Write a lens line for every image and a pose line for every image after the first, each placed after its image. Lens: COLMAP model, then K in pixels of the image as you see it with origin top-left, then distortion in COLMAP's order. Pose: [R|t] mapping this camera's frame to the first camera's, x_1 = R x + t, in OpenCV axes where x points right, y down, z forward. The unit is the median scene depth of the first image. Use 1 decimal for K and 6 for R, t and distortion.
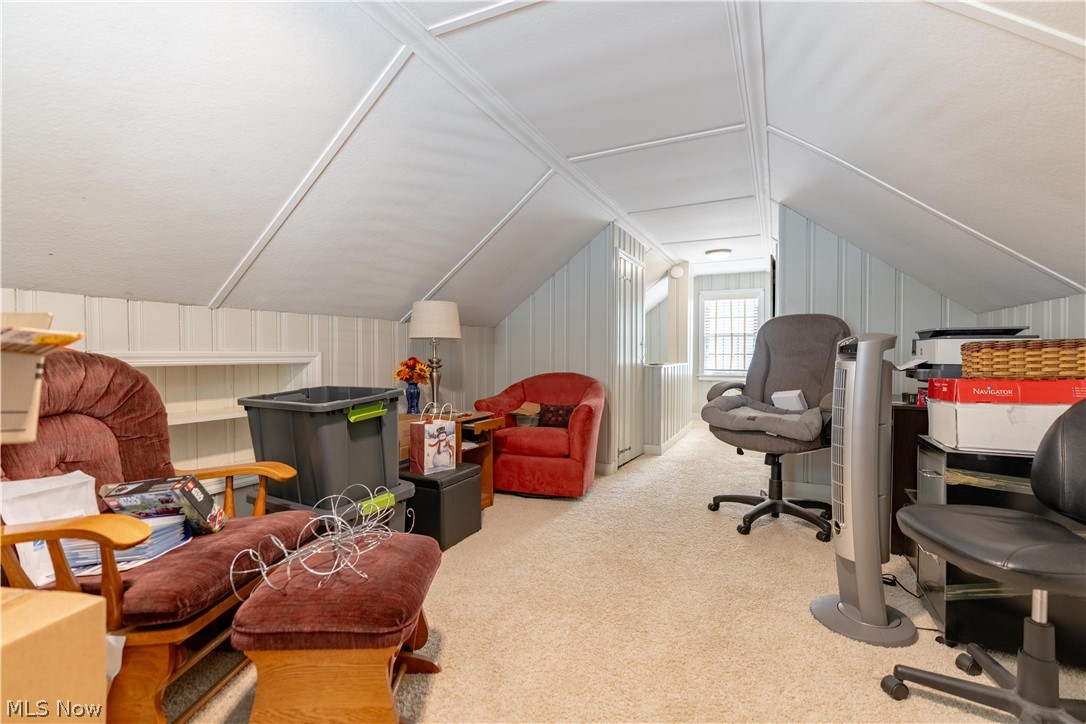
lens RADIAL K [[485.7, 0, 546.7], [0, 485.7, 357.6], [0, 0, 1]] dist [-0.007241, 0.002508]
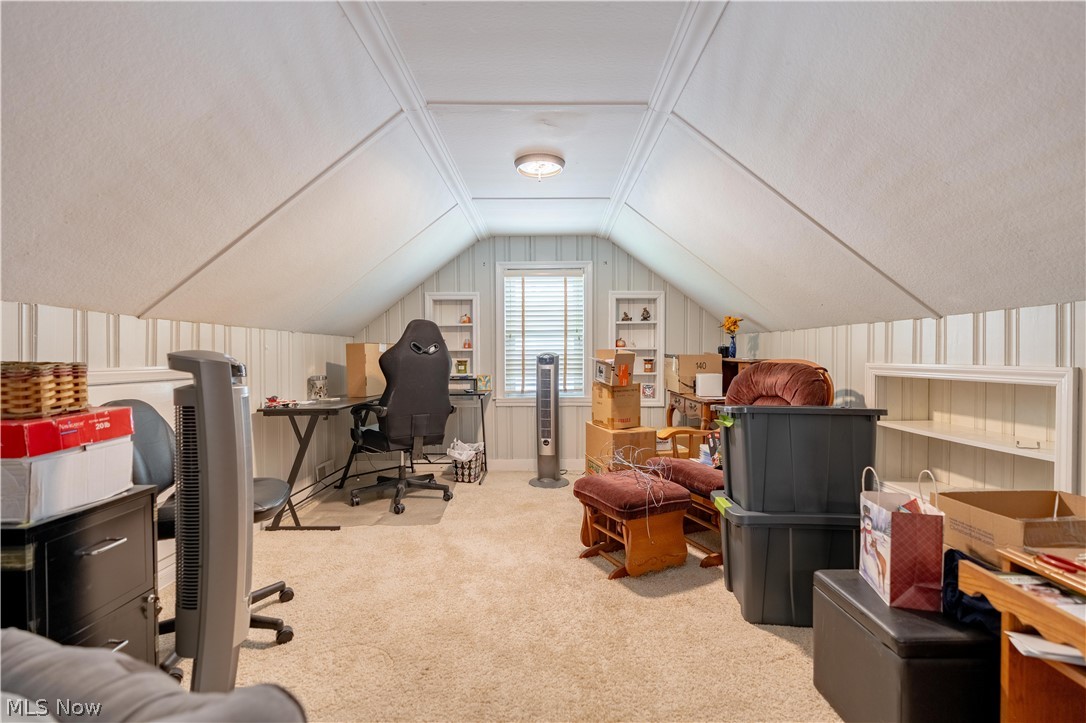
lens RADIAL K [[485.7, 0, 543.7], [0, 485.7, 356.8], [0, 0, 1]] dist [-0.007241, 0.002508]
pose [[-0.902738, 0.004300, -0.430170, 0.355621], [-0.004595, 0.999797, 0.019637, -0.037316], [0.430167, 0.019704, -0.902534, 1.336079]]
